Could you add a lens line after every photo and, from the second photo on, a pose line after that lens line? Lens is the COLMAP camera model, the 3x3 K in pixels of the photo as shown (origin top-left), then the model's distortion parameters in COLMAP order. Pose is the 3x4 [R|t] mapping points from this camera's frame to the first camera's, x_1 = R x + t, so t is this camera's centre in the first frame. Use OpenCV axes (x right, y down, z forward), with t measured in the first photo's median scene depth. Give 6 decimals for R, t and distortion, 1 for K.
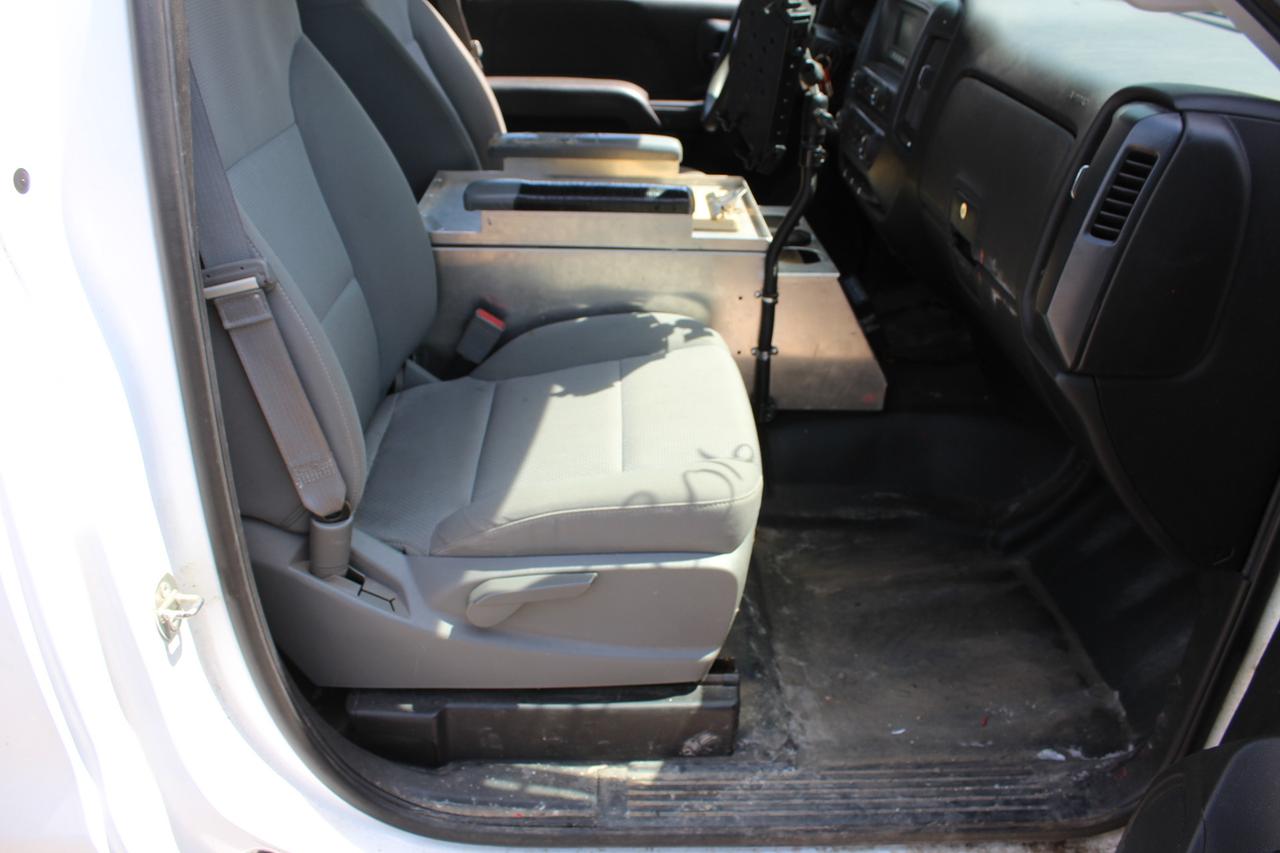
lens RADIAL K [[1071.0, 0, 642.0], [0, 1071.0, 403.1], [0, 0, 1]] dist [-0.166169, 0.149658]
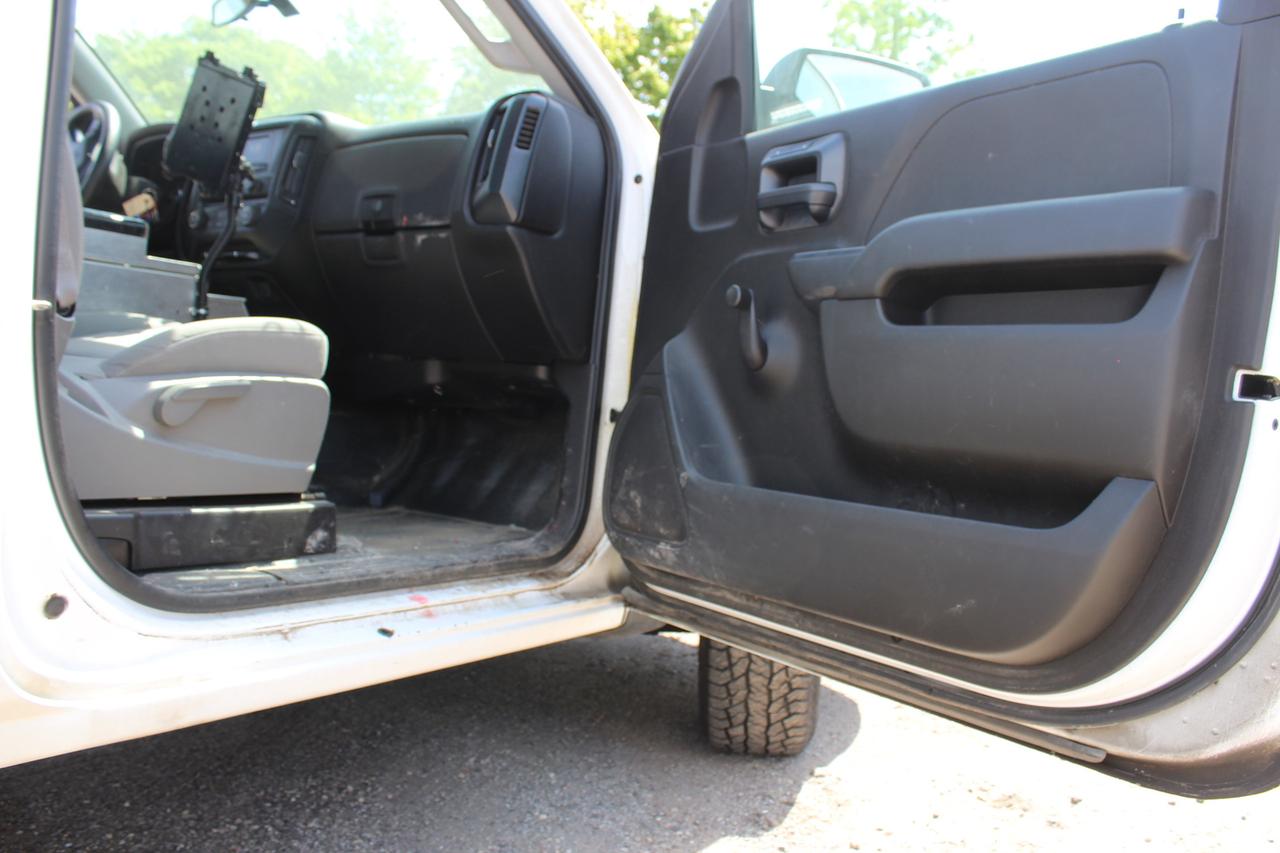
lens RADIAL K [[1071.0, 0, 642.0], [0, 1071.0, 403.1], [0, 0, 1]] dist [-0.166169, 0.149658]
pose [[0.585684, 0.013828, 0.810422, -0.756509], [0.310413, 0.919799, -0.240026, 0.605647], [-0.748744, 0.392145, 0.534419, -0.035818]]
